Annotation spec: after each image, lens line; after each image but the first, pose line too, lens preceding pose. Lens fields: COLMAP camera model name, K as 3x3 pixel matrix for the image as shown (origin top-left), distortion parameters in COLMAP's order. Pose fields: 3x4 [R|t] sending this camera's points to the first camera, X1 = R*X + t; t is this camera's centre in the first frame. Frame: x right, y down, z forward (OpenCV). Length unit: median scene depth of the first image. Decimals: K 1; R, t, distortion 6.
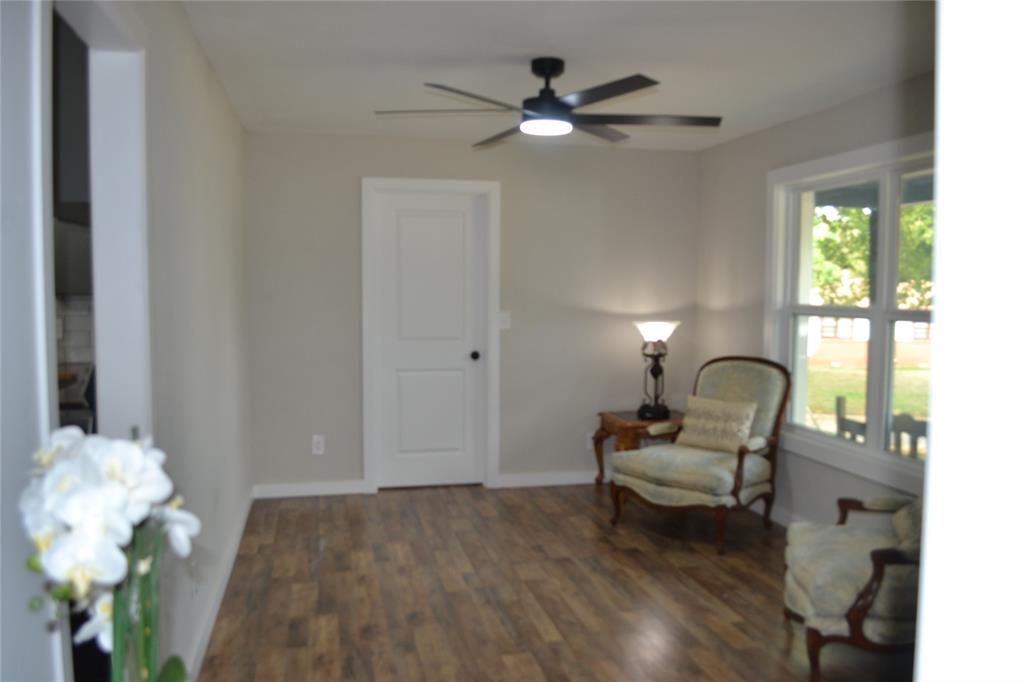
lens RADIAL K [[818.2, 0, 511.3], [0, 818.2, 350.6], [0, 0, 1]] dist [-0.107702, 0.045161]
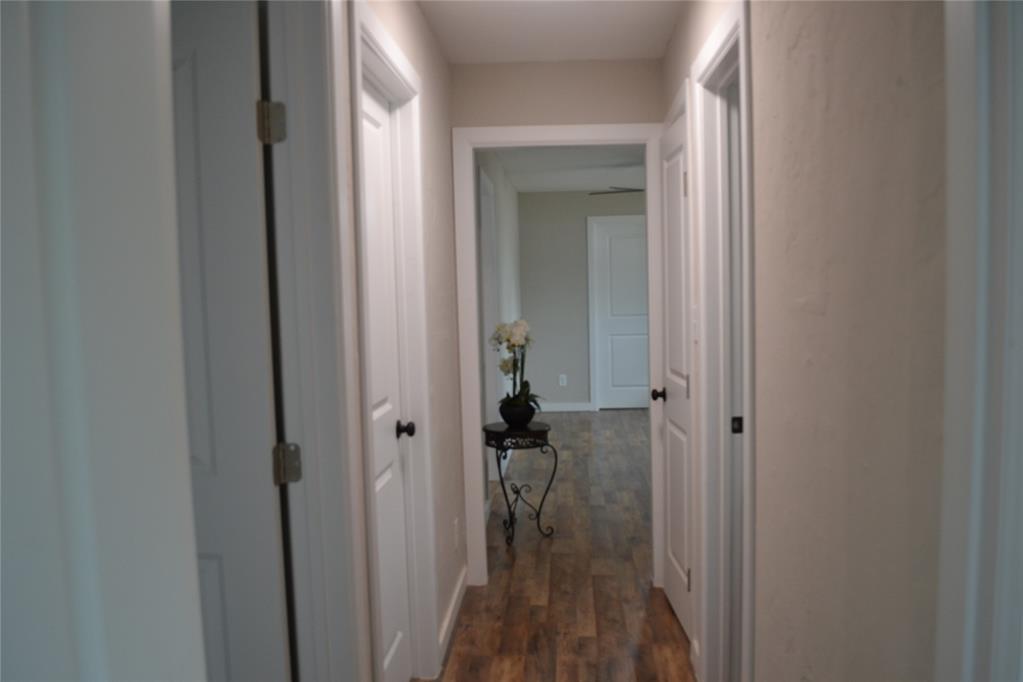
lens RADIAL K [[818.2, 0, 511.3], [0, 818.2, 350.6], [0, 0, 1]] dist [-0.107702, 0.045161]
pose [[0.957172, 0.001783, -0.289515, 0.154377], [-0.000378, 0.999988, 0.004911, 0.053083], [0.289520, -0.004591, 0.957161, -0.669589]]
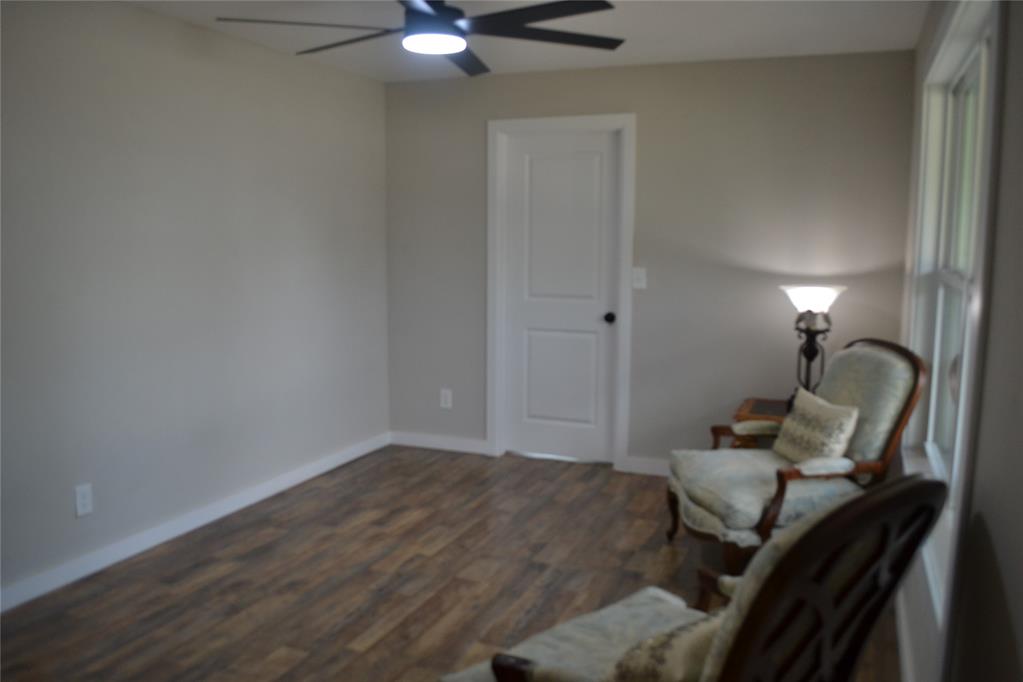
lens RADIAL K [[818.2, 0, 511.3], [0, 818.2, 350.6], [0, 0, 1]] dist [-0.107702, 0.045161]
pose [[0.814367, 0.078729, -0.574986, 0.433473], [-0.045024, 0.996340, 0.072653, -0.020069], [0.578601, -0.033278, 0.814931, 0.265072]]
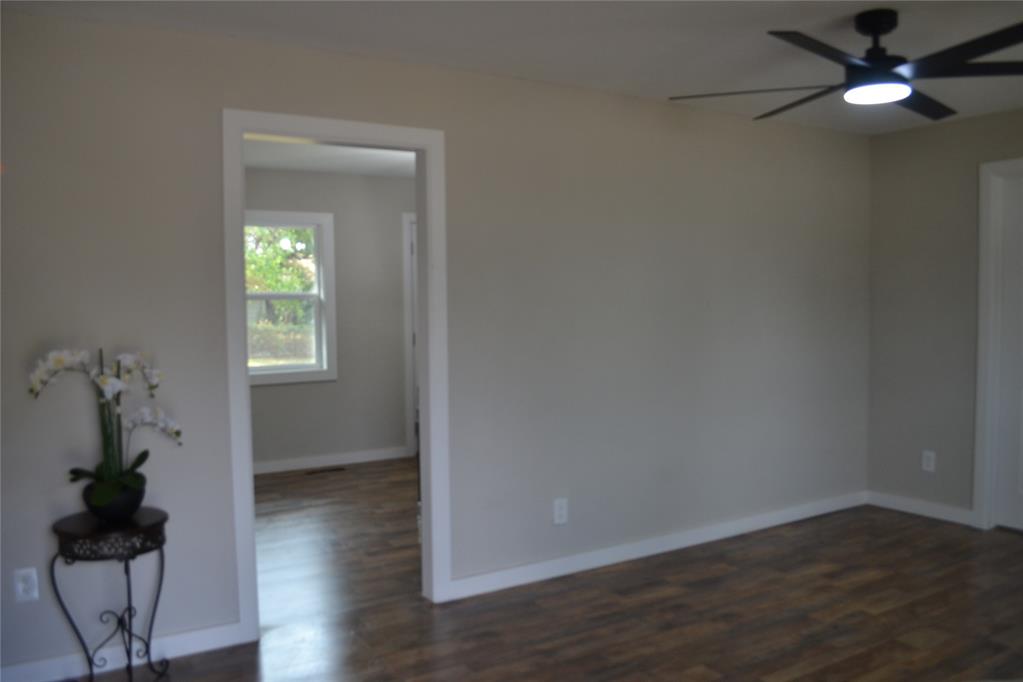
lens RADIAL K [[818.2, 0, 511.3], [0, 818.2, 350.6], [0, 0, 1]] dist [-0.107702, 0.045161]
pose [[0.314924, 0.045195, -0.948040, 0.512405], [-0.054702, 0.998070, 0.029409, -0.011294], [0.947539, 0.042598, 0.316789, 0.286721]]
